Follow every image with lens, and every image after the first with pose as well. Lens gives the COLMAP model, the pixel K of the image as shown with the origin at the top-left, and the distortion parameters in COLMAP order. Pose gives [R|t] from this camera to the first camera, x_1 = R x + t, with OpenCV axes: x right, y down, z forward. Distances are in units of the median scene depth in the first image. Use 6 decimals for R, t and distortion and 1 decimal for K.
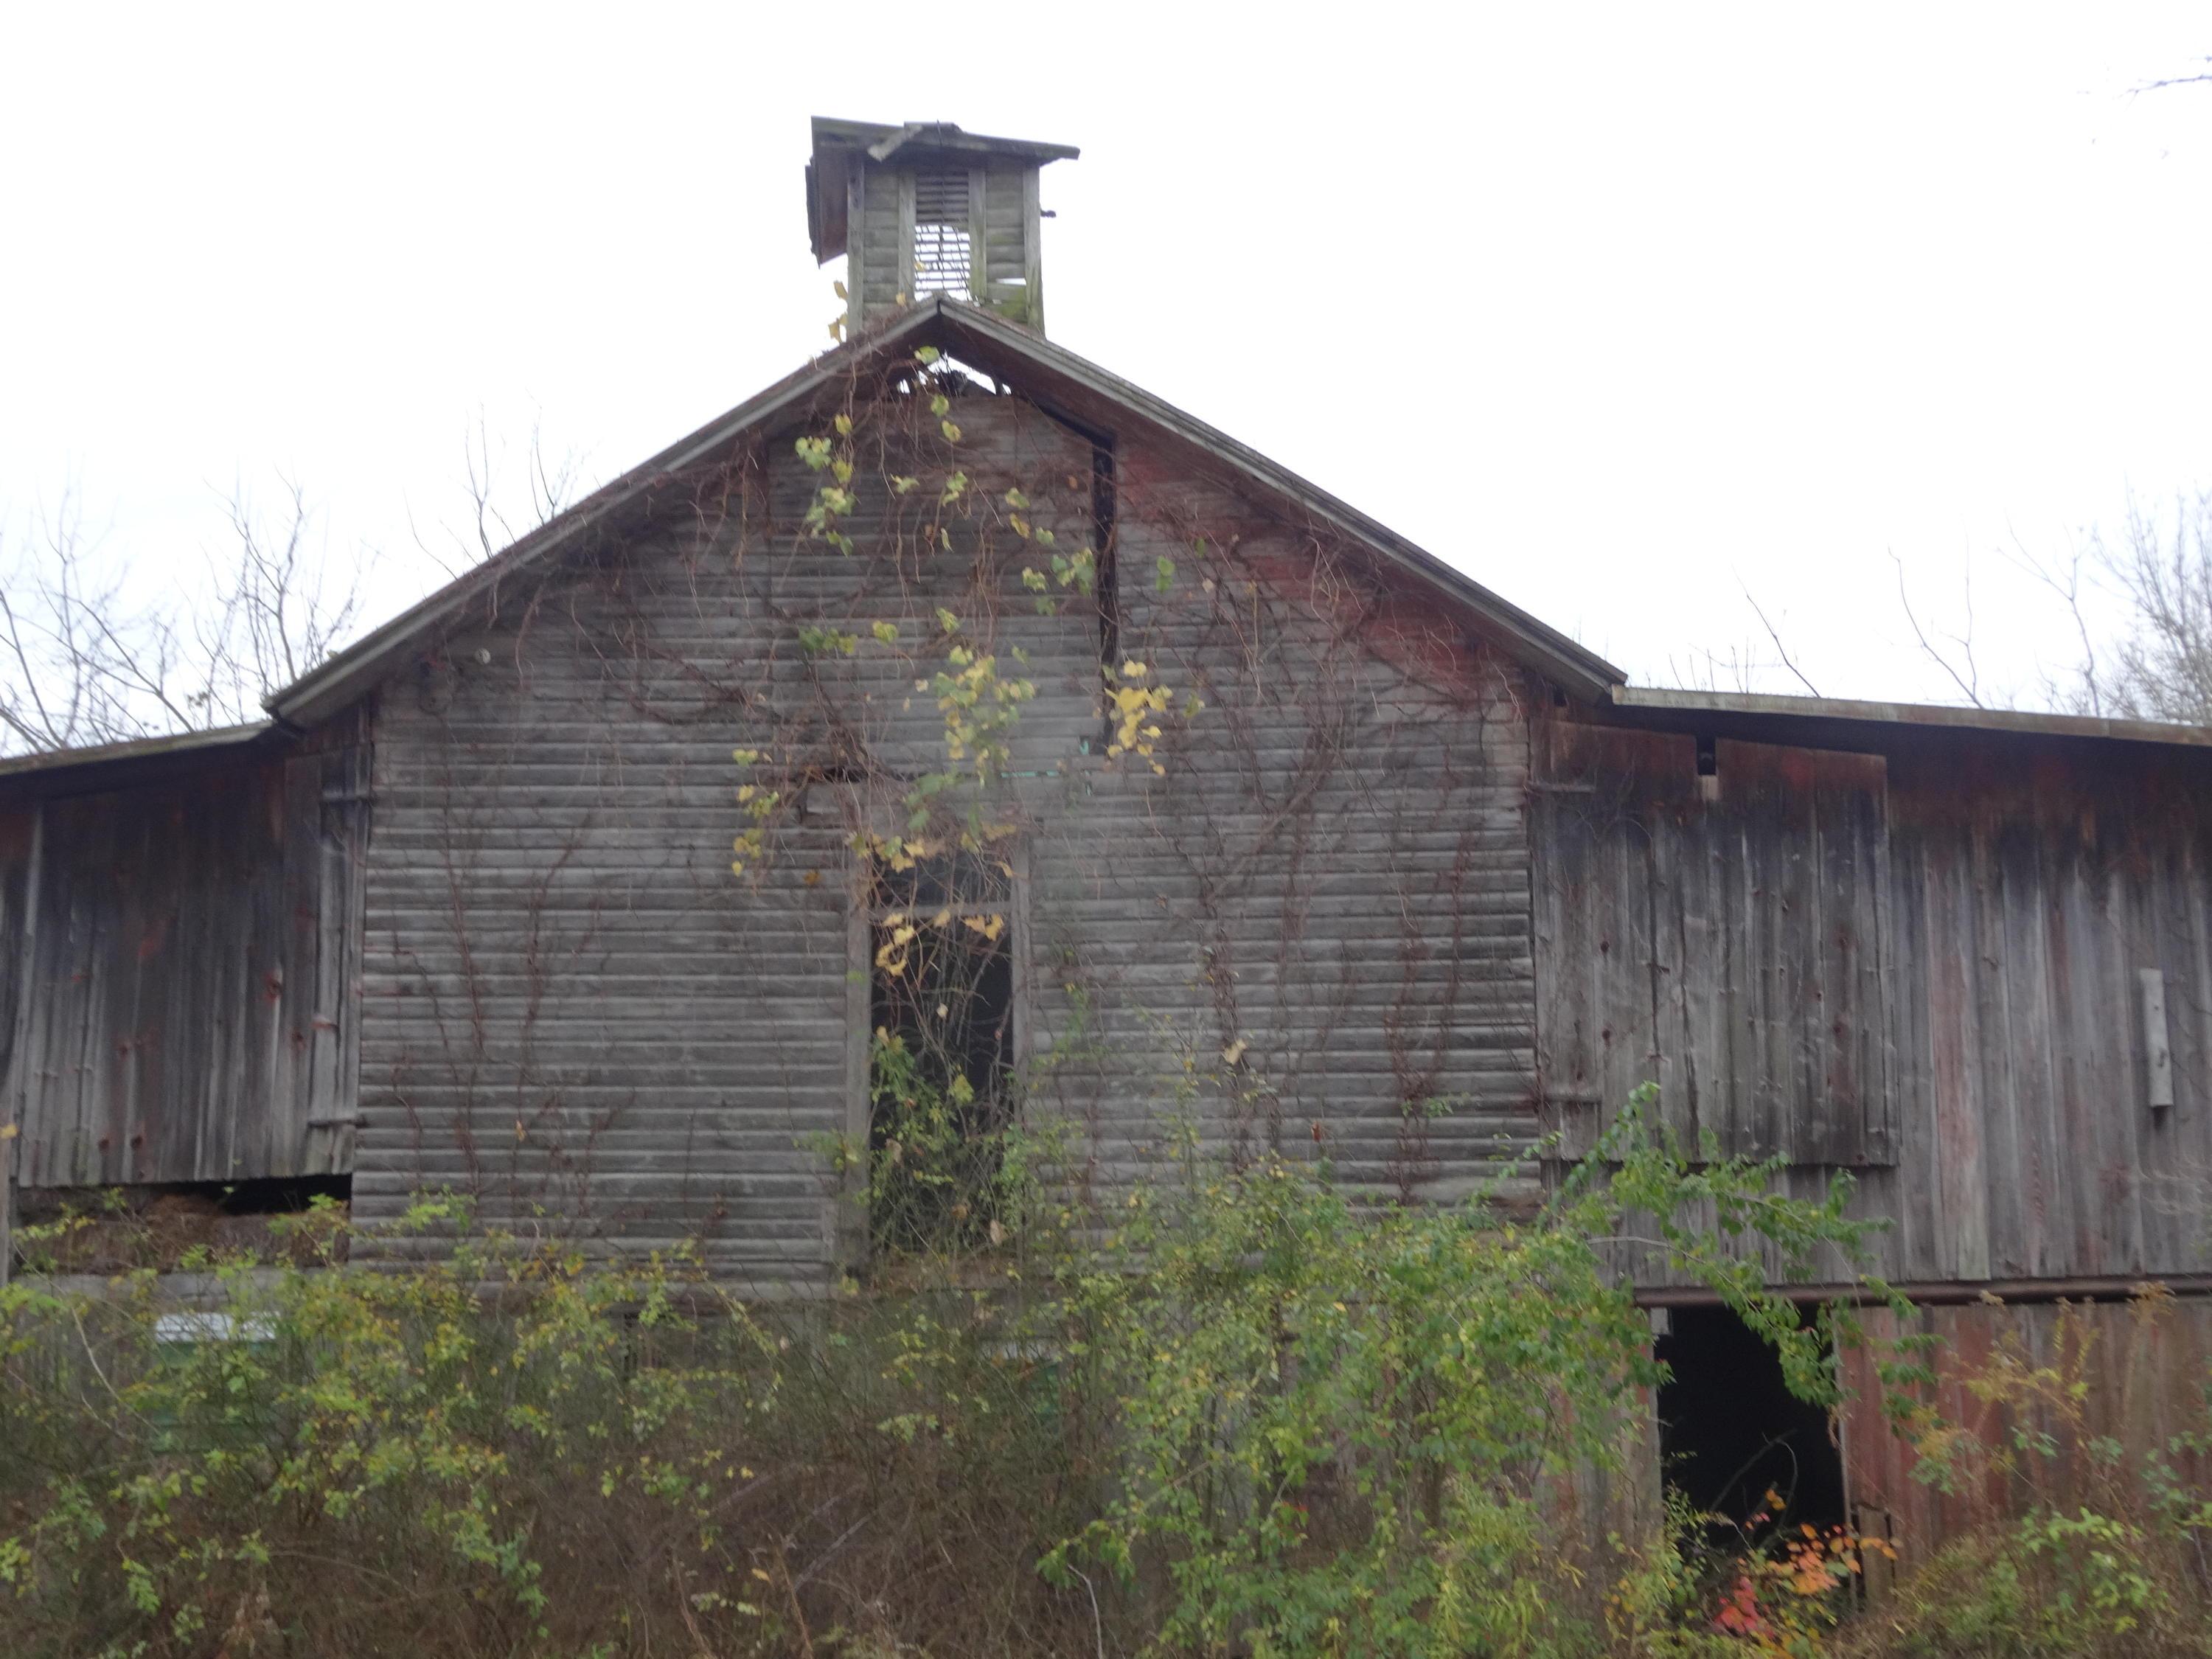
lens RADIAL K [[2269.9, 0, 1105.4], [0, 2269.9, 829.7], [0, 0, 1]] dist [0.007559, 0.000000]
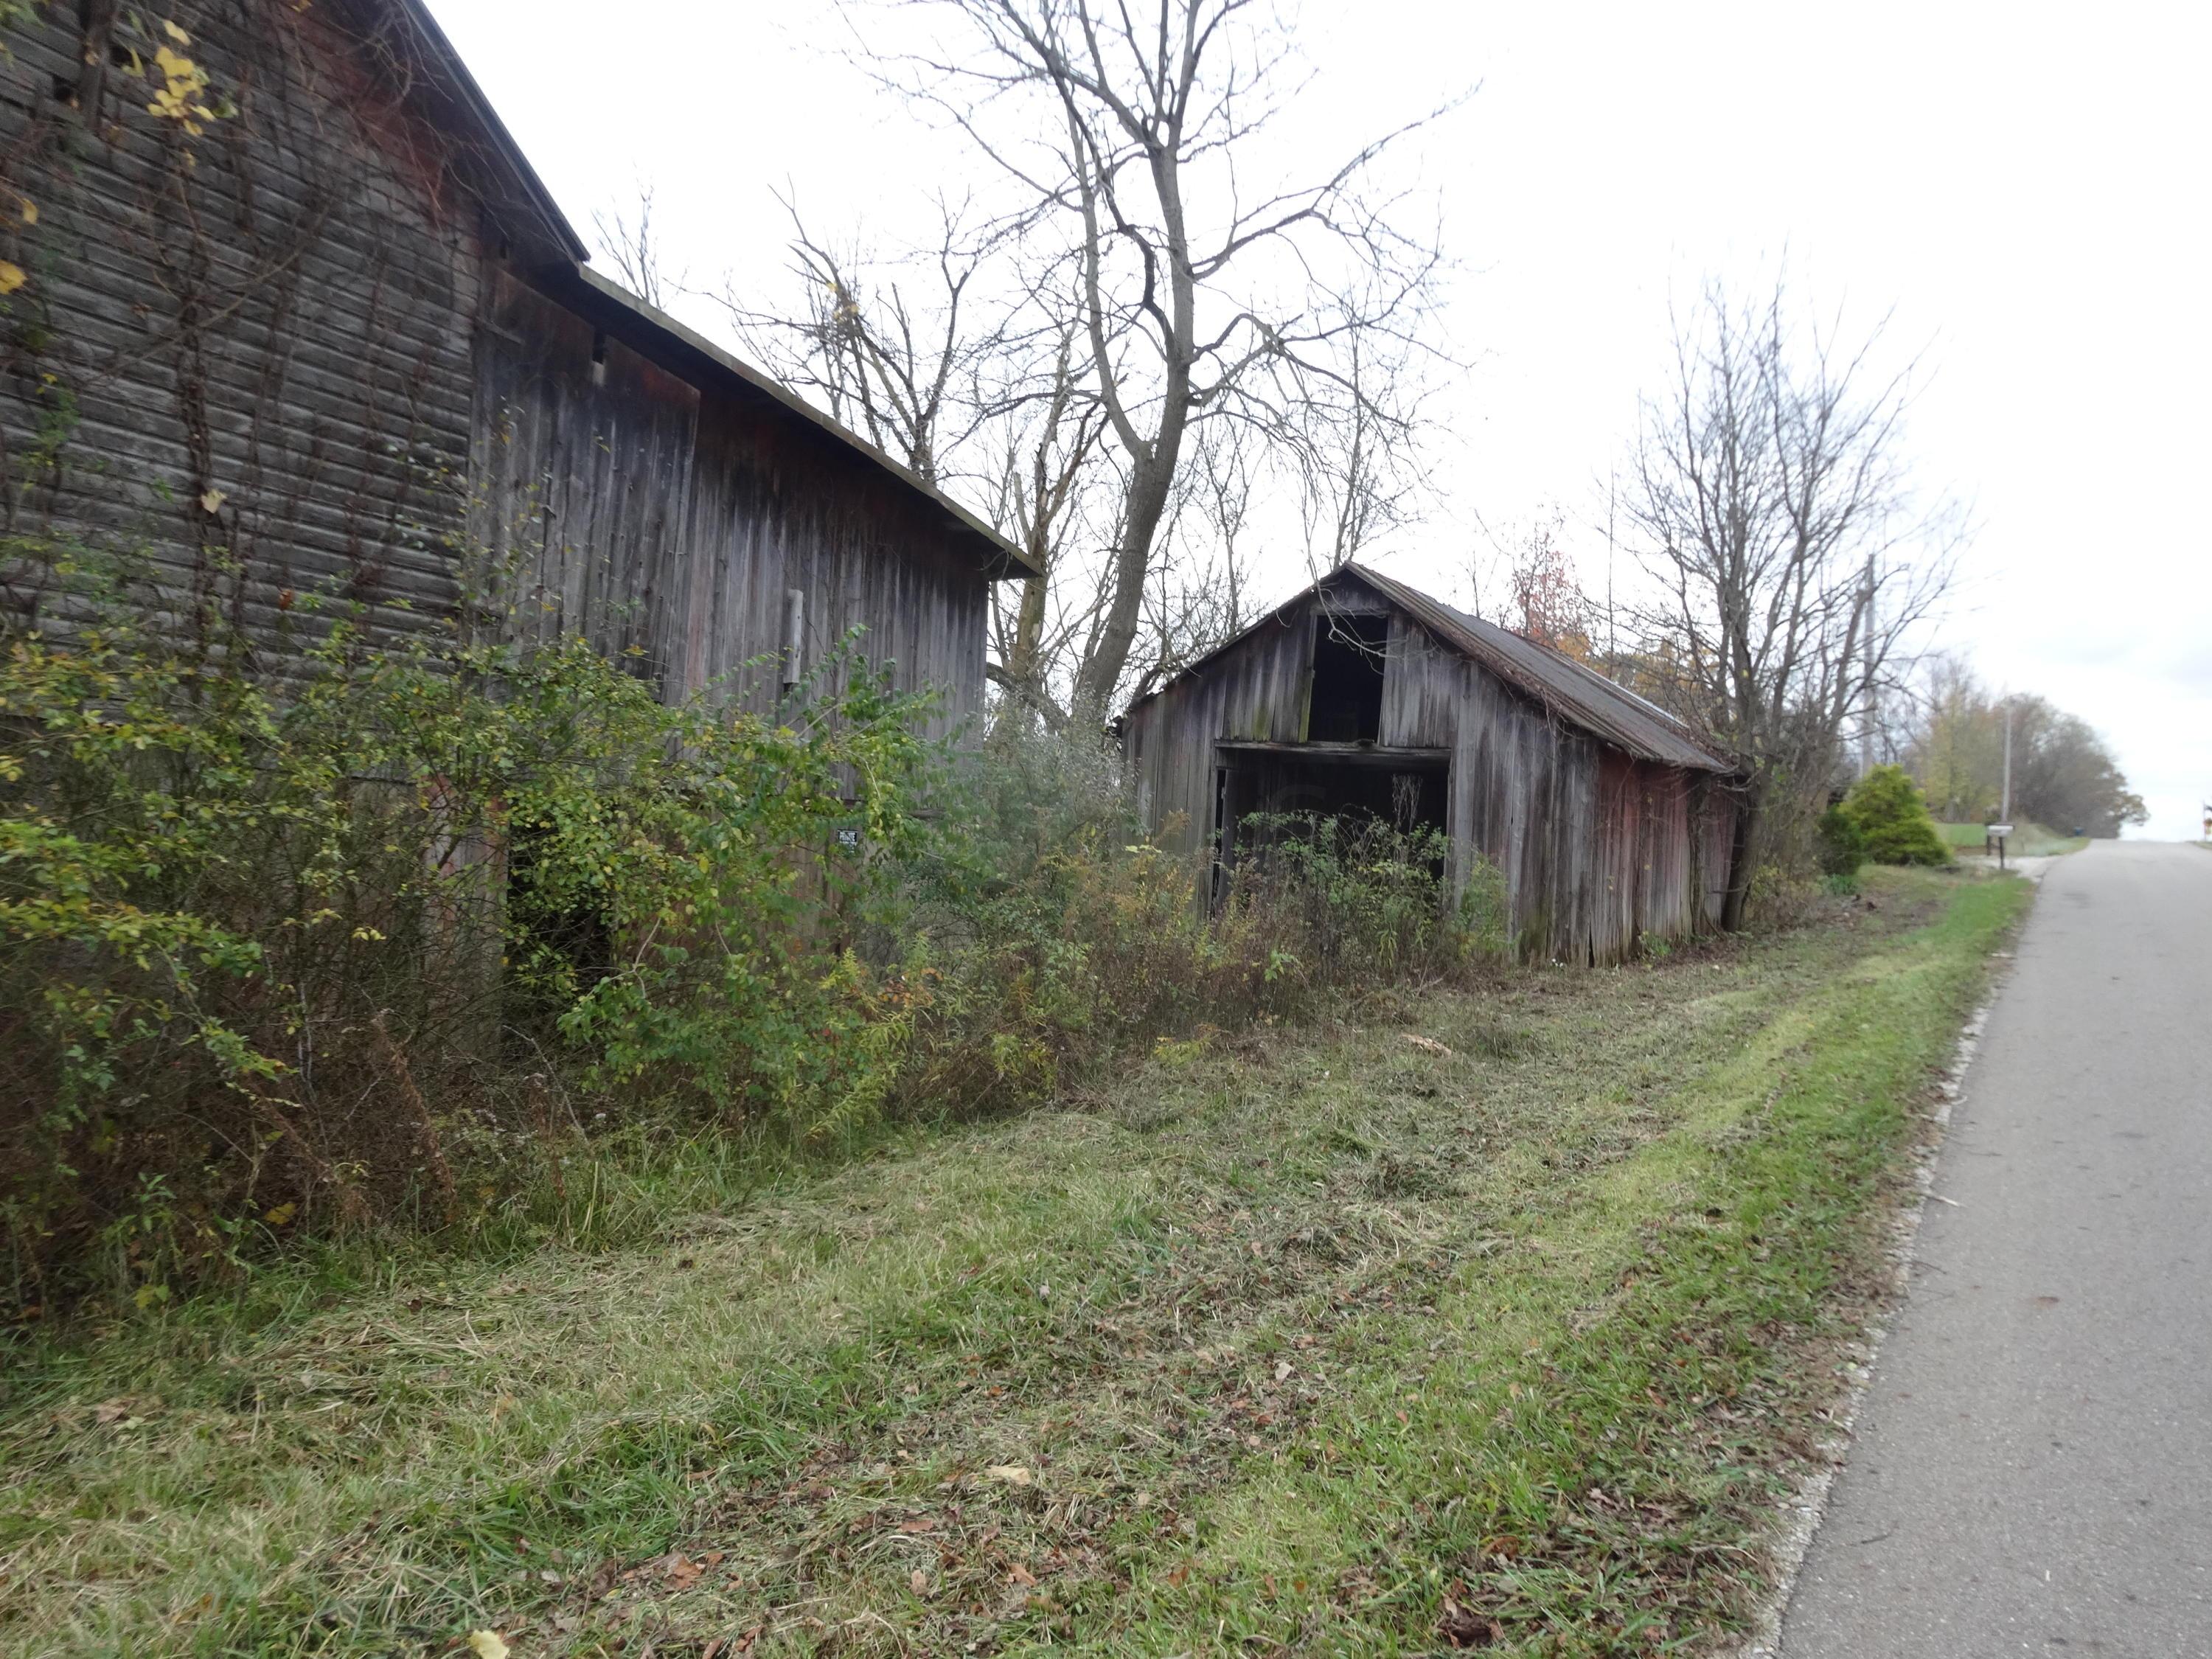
lens RADIAL K [[1549.7, 0, 1105.6], [0, 1549.7, 831.5], [0, 0, 1]] dist [0.000782, 0.001246]
pose [[0.420374, 0.040132, 0.906463, -0.355446], [-0.230294, 0.971027, 0.063809, 0.103227], [-0.877639, -0.235577, 0.417437, 0.373504]]
